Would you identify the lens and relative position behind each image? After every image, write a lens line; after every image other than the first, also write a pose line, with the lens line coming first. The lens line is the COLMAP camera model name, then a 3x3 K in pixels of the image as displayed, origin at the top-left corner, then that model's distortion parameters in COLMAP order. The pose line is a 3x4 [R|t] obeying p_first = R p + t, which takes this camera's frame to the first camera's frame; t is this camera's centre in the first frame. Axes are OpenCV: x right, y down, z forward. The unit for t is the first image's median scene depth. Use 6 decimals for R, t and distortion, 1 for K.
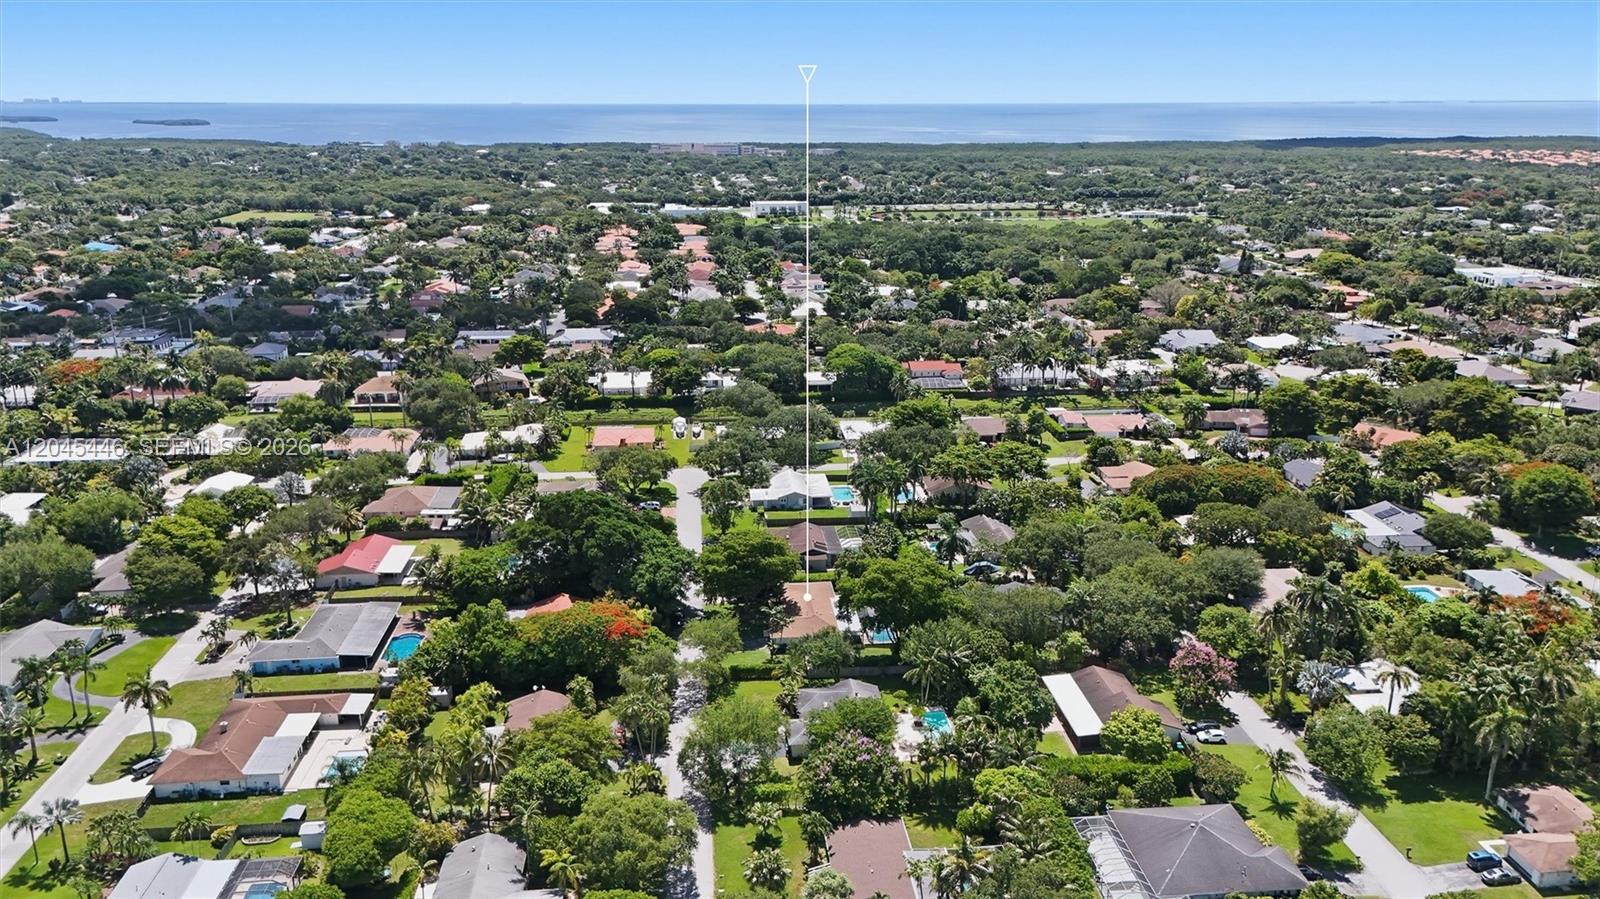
lens RADIAL K [[1187.3, 0, 800.0], [0, 1187.3, 449.5], [0, 0, 1]] dist [0.063836, -0.070163]
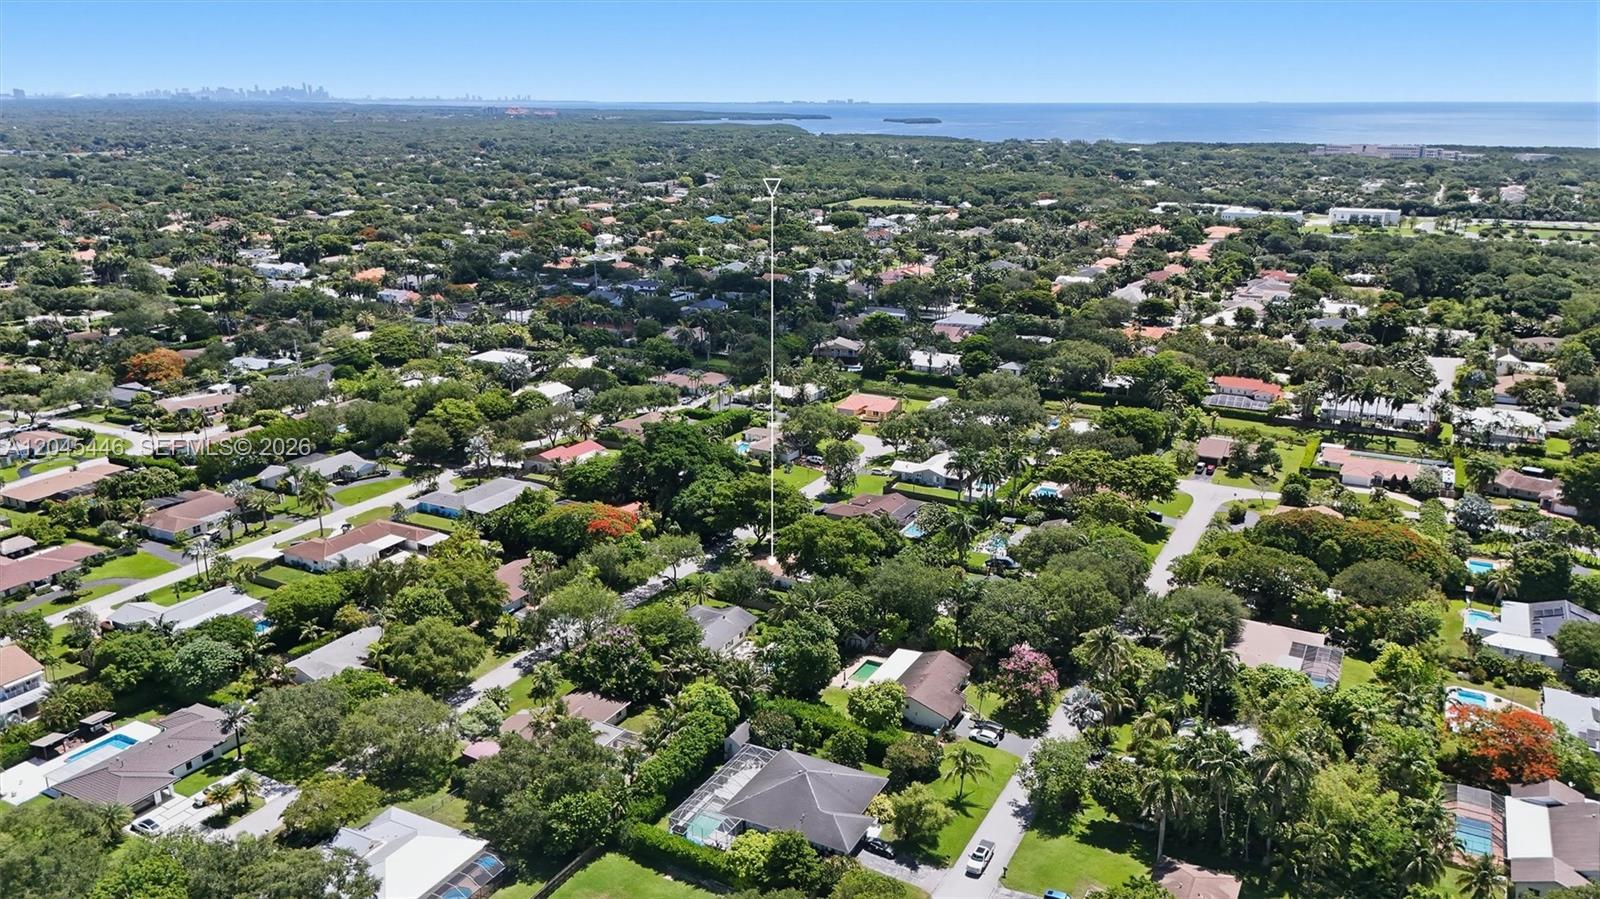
lens RADIAL K [[1187.3, 0, 800.0], [0, 1187.3, 449.5], [0, 0, 1]] dist [0.063836, -0.070163]
pose [[0.832054, 0.158752, -0.531492, 0.390356], [-0.158375, 0.986276, 0.046656, -0.010703], [0.531605, 0.045355, 0.845777, 0.035081]]
